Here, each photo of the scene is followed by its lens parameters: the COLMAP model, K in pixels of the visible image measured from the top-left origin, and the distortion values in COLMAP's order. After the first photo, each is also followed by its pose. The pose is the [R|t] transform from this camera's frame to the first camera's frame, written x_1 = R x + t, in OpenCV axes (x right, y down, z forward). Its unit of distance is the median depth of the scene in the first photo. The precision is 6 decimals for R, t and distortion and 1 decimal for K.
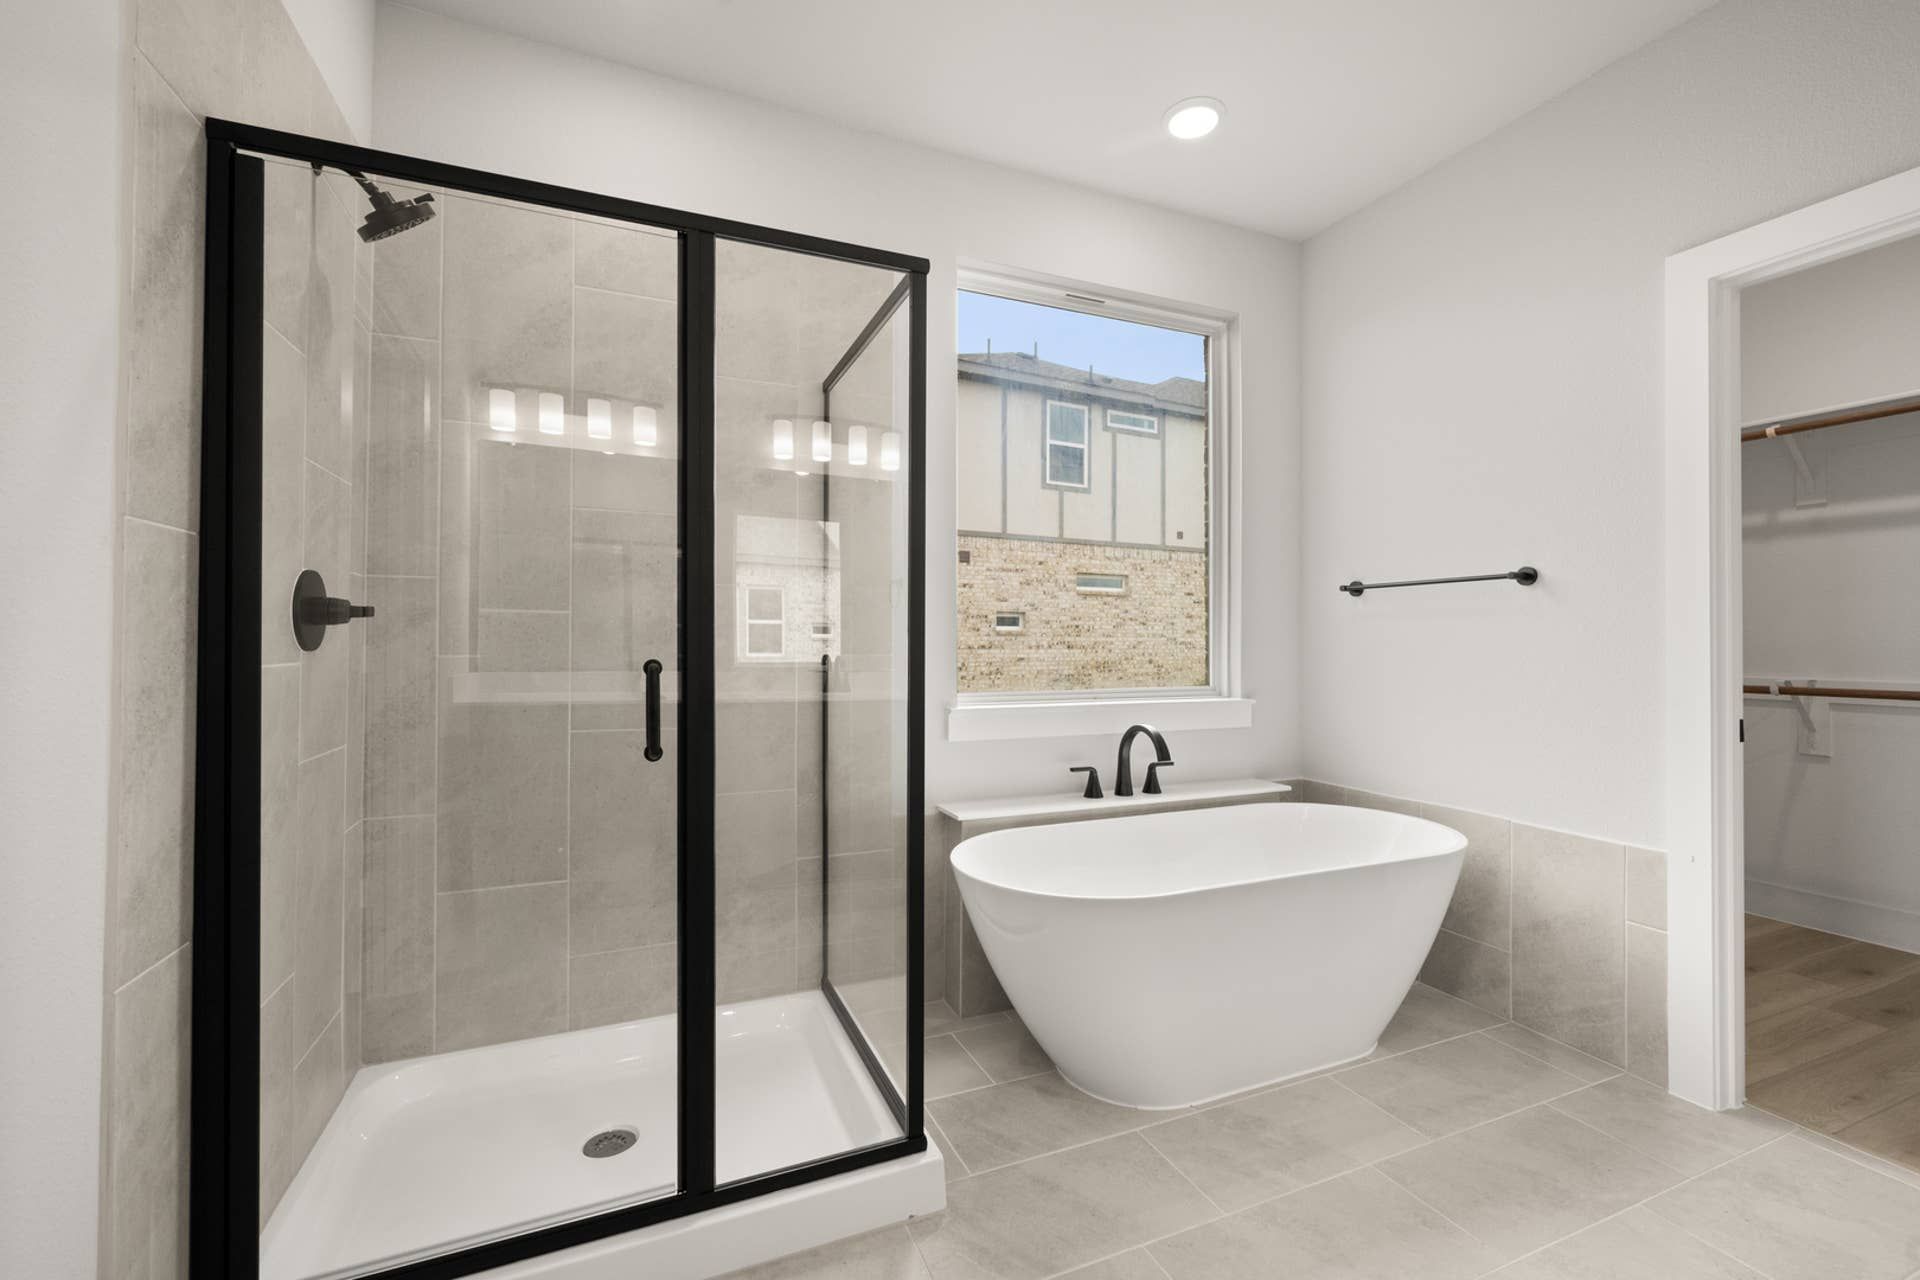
lens RADIAL K [[799.5, 0, 963.7], [0, 799.5, 635.6], [0, 0, 1]] dist [-0.001277, 0.000009]
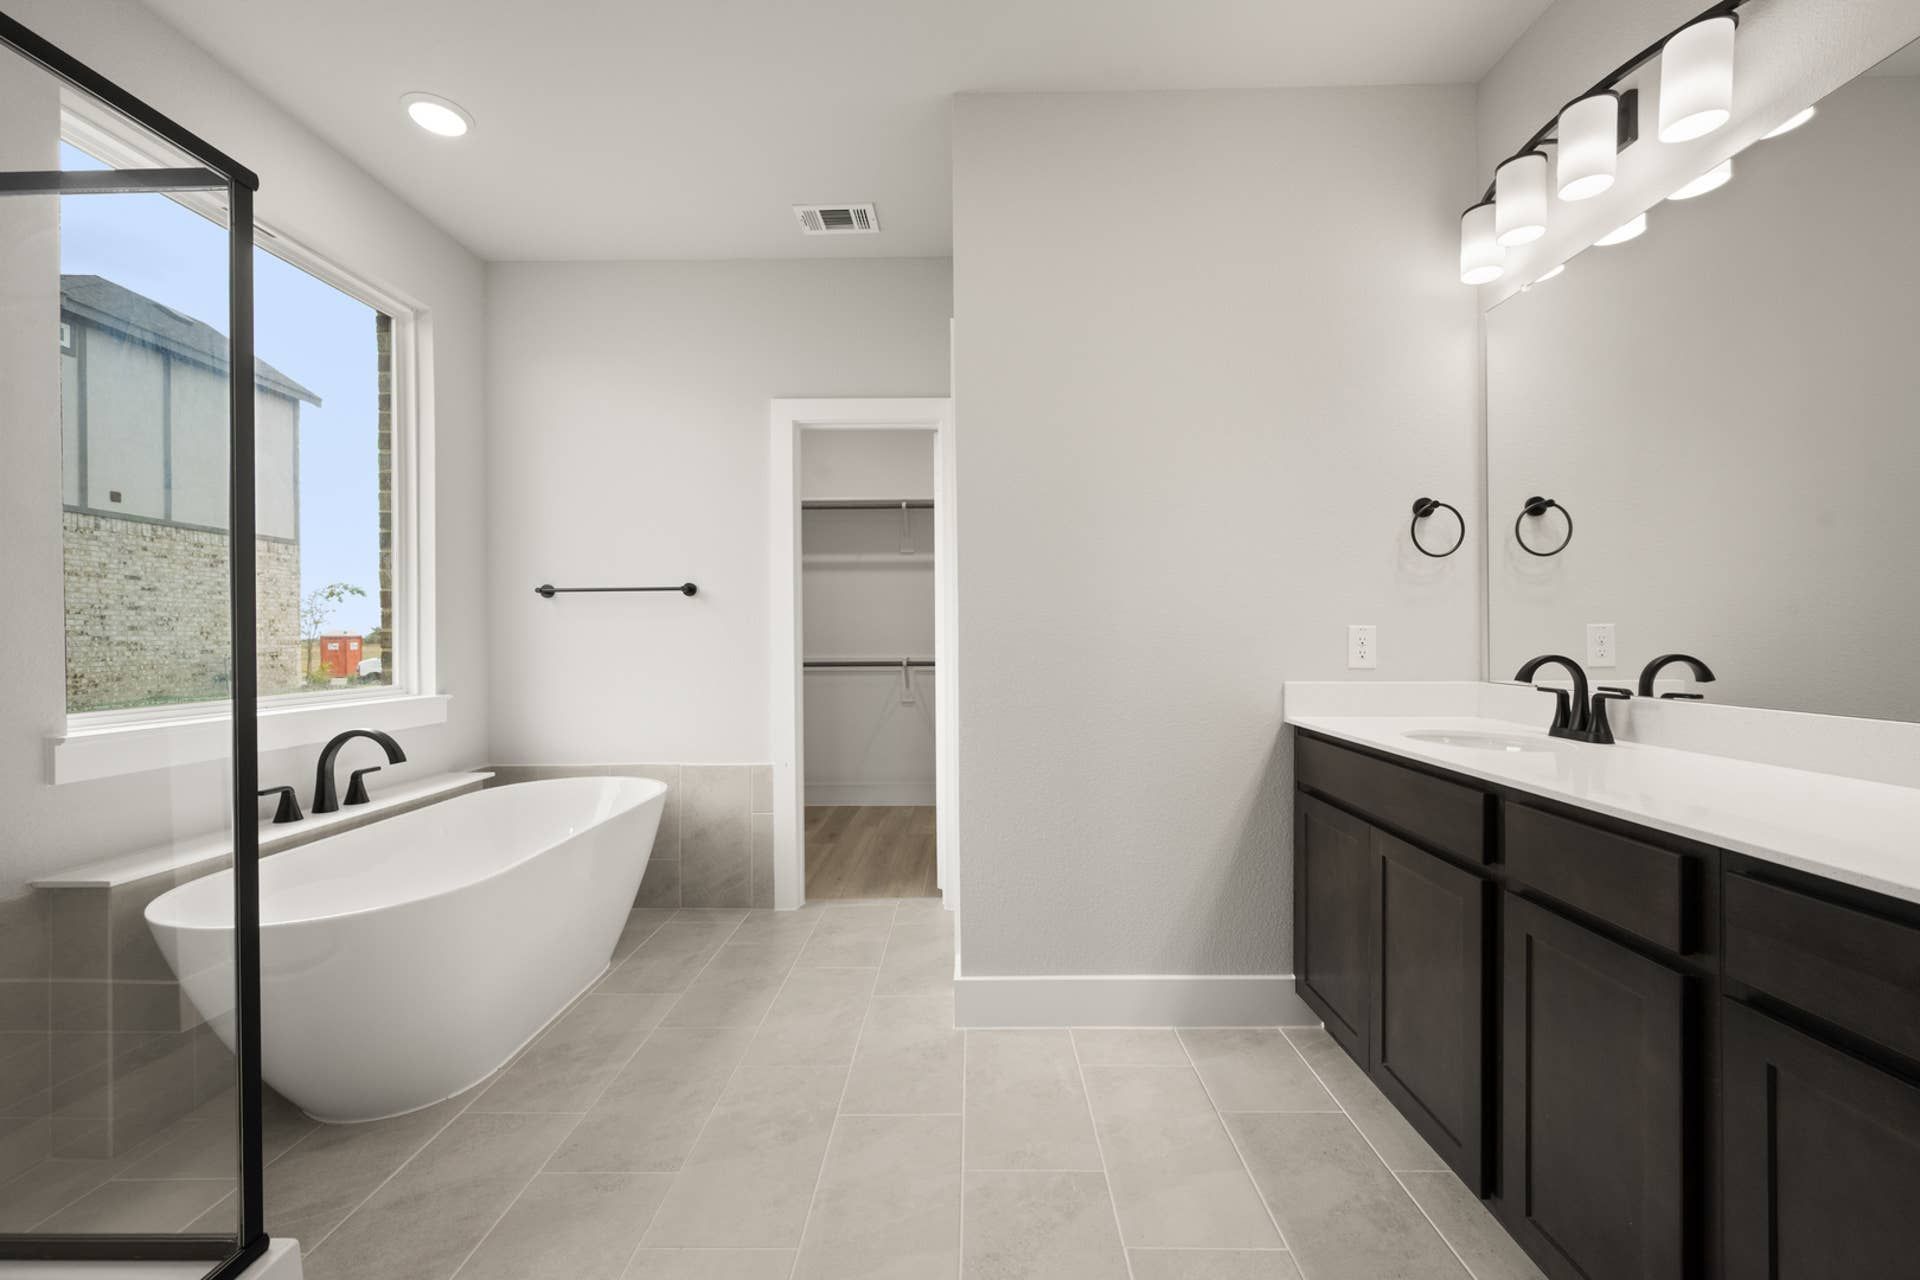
lens RADIAL K [[755.1, 0, 965.0], [0, 755.1, 635.4], [0, 0, 1]] dist [0.000998, 0.000153]
pose [[0.407054, -0.005003, 0.913390, -0.312556], [0.001821, 0.999987, 0.004666, 0.001502], [-0.913402, -0.000236, 0.407058, 0.010475]]
